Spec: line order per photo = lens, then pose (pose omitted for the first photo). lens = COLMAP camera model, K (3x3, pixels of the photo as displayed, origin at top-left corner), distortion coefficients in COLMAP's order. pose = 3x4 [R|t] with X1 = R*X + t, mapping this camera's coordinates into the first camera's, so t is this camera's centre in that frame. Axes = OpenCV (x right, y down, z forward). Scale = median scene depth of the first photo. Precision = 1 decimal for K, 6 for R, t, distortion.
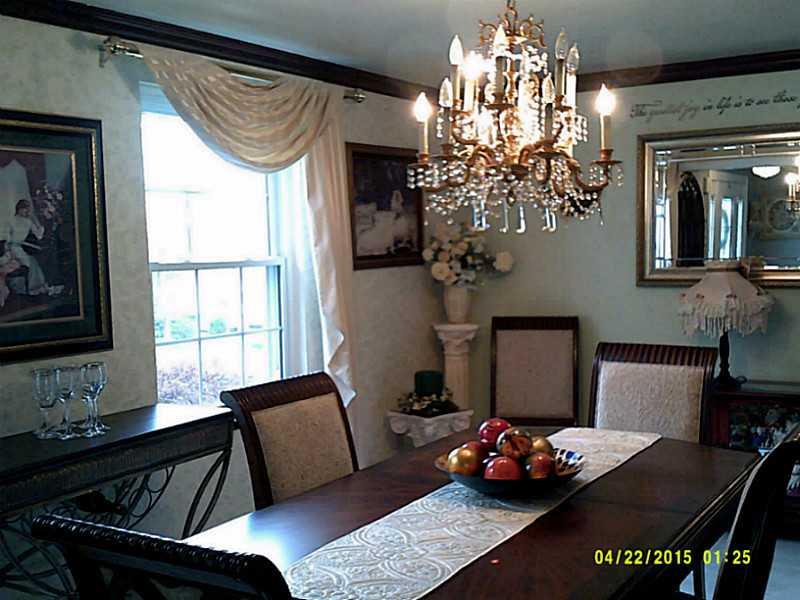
lens RADIAL K [[1045.4, 0, 400.0], [0, 1045.4, 300.0], [0, 0, 1]] dist [0.084998, -0.026910]
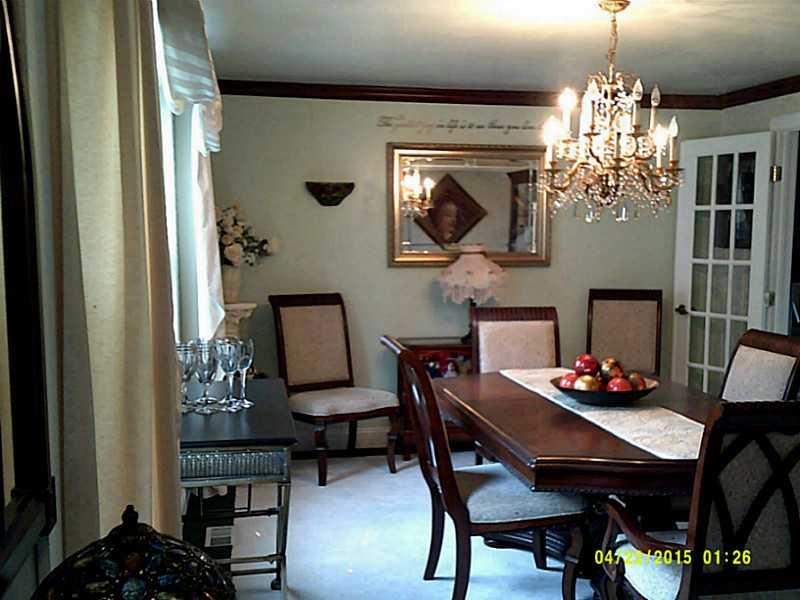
lens RADIAL K [[895.7, 0, 400.6], [0, 895.7, 331.9], [0, 0, 1]] dist [0.001749, -0.002657]
pose [[0.755049, -0.049335, 0.653810, -0.452147], [0.013410, 0.998119, 0.059830, -0.000089], [-0.655532, -0.036407, 0.754289, 0.203734]]
